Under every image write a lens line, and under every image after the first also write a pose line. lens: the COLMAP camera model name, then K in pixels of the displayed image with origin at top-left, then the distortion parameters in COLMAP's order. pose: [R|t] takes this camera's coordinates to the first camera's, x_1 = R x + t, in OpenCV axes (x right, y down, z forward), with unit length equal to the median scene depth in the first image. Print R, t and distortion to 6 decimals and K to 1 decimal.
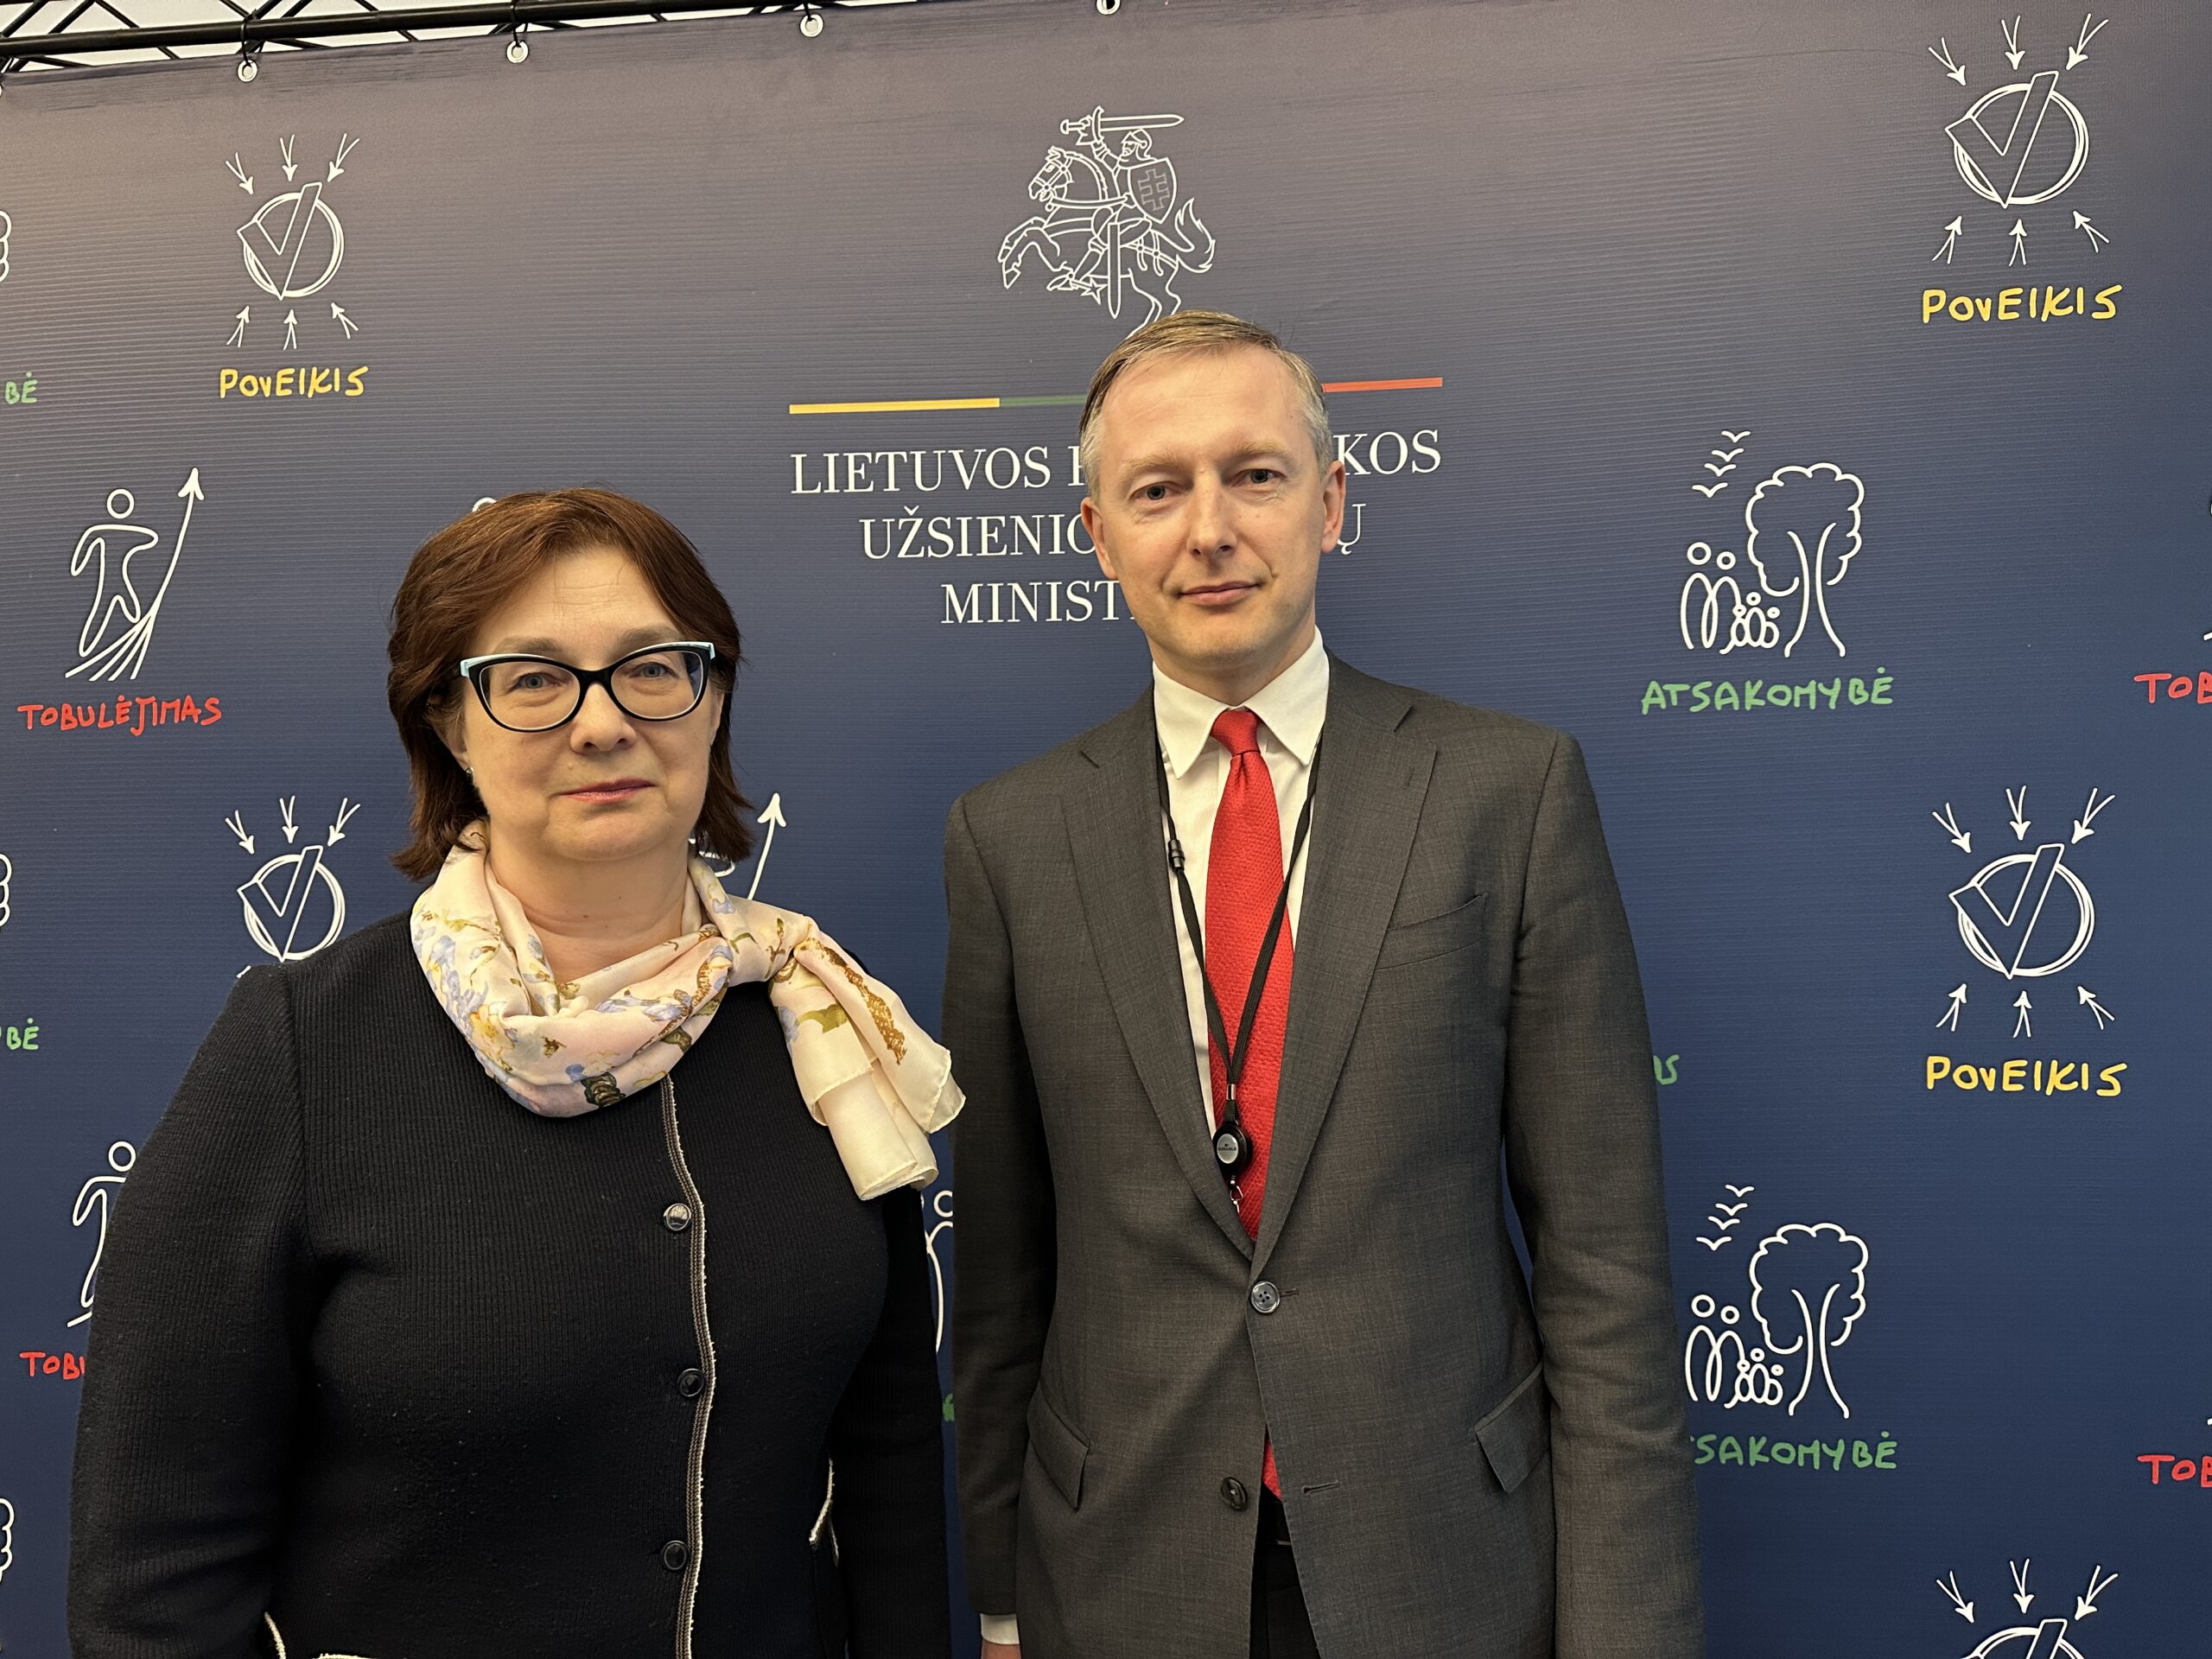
lens RADIAL K [[1578.4, 0, 1096.2], [0, 1578.4, 838.3], [0, 0, 1]] dist [0.030128, -0.045907]
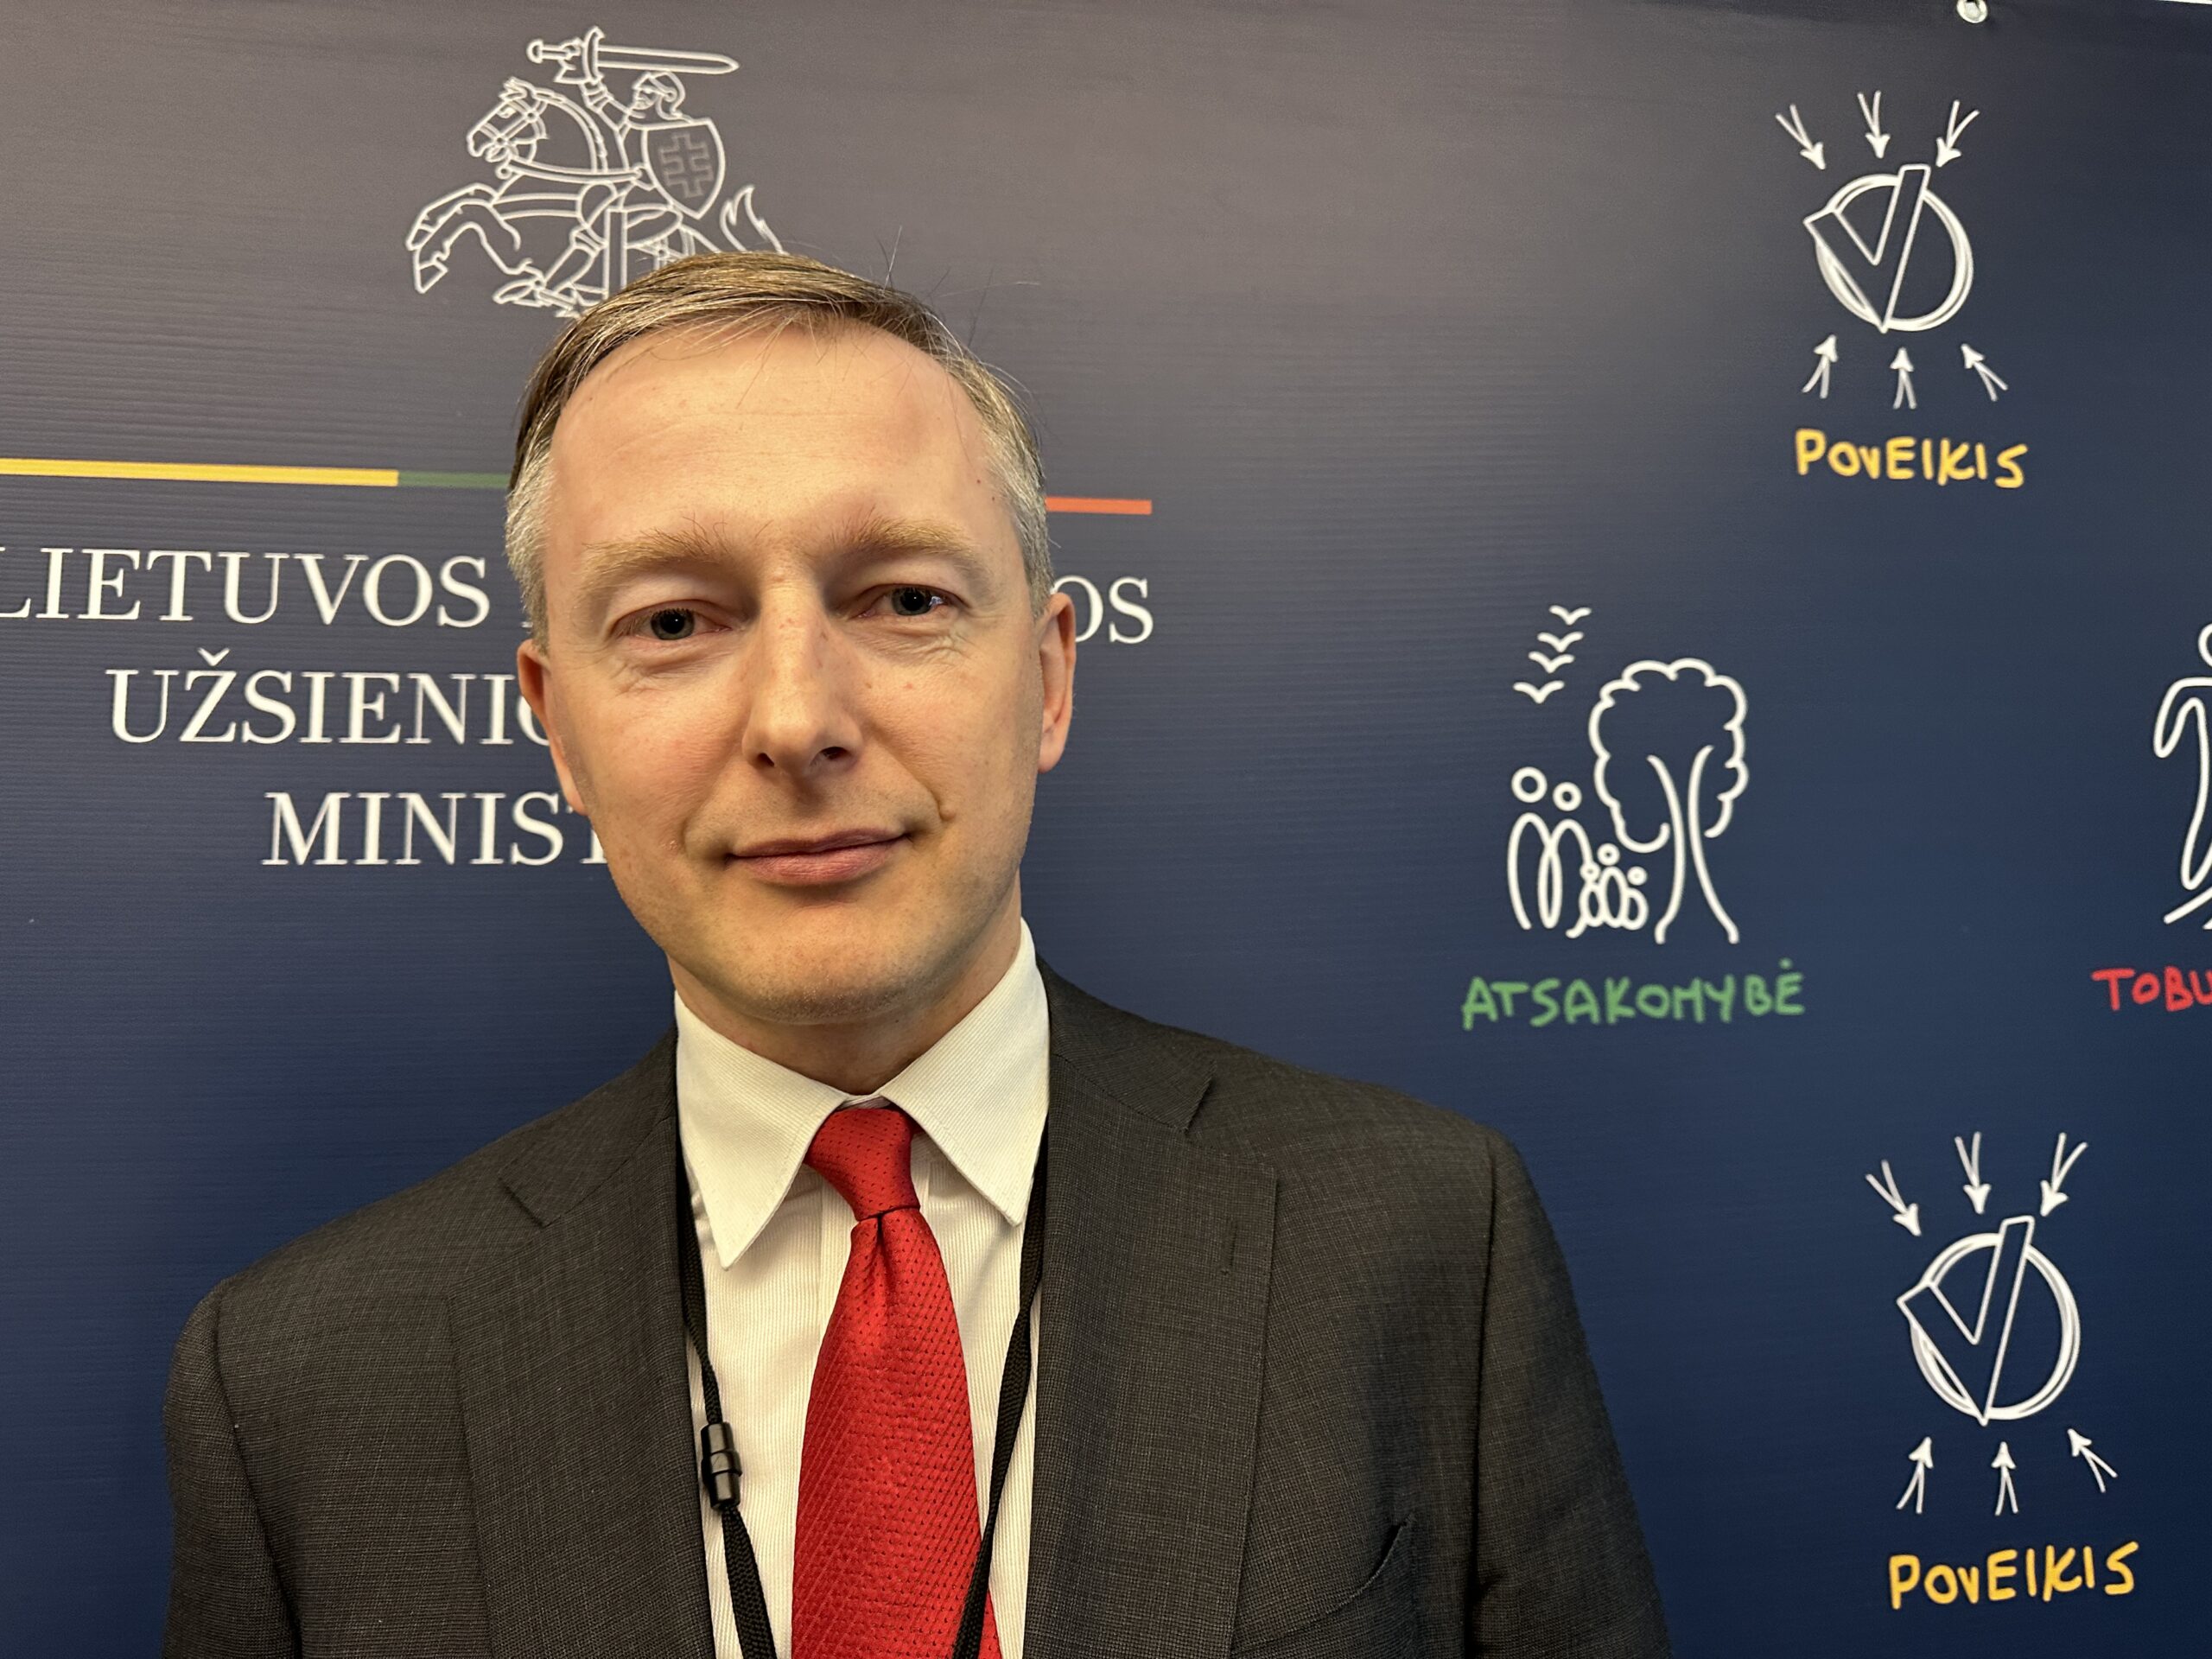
lens RADIAL K [[1578.4, 0, 1124.3], [0, 1578.4, 832.9], [0, 0, 1]] dist [0.030128, -0.045907]
pose [[0.952063, 0.021942, 0.305114, 0.017332], [0.016917, 0.992121, -0.124133, -0.080497], [-0.305434, 0.123343, 0.944191, 0.430521]]
